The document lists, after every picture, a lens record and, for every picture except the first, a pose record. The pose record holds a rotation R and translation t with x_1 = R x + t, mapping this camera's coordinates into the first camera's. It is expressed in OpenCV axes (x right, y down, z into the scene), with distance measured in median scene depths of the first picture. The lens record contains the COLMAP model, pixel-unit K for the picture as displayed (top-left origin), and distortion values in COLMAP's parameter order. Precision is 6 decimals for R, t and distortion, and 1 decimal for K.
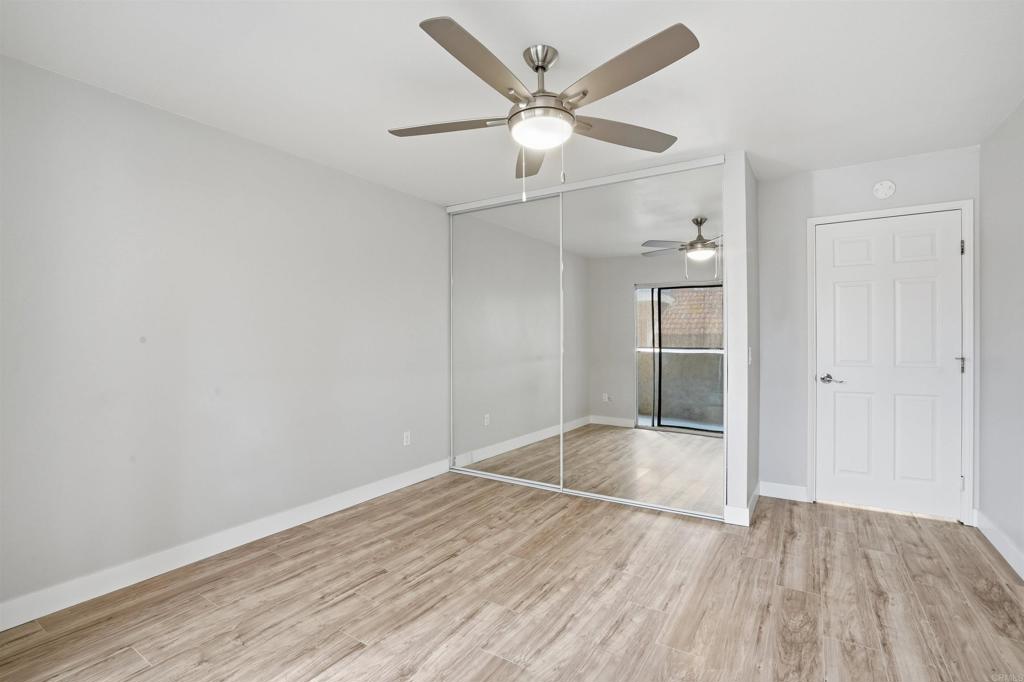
lens RADIAL K [[472.8, 0, 512.0], [0, 472.8, 341.0], [0, 0, 1]] dist [0.000045, -0.000018]
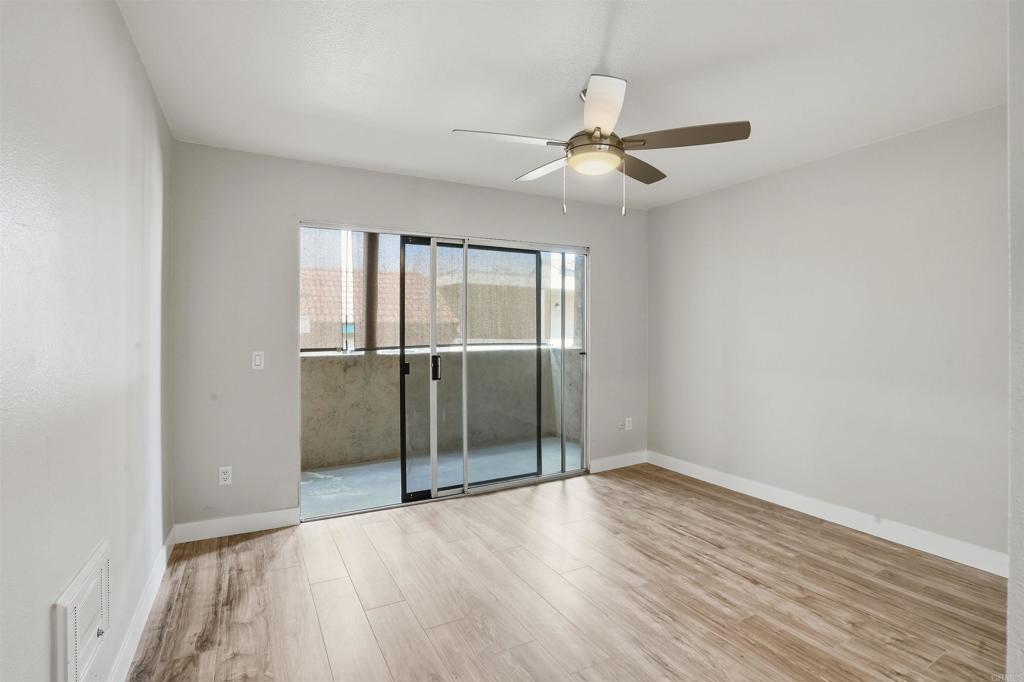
lens RADIAL K [[495.6, 0, 522.4], [0, 495.6, 334.3], [0, 0, 1]] dist [-0.063300, 0.030417]
pose [[-0.476482, -0.004528, -0.879173, 0.916858], [-0.003442, 0.999989, -0.003285, -0.003664], [0.879178, 0.001461, -0.476492, 1.095117]]
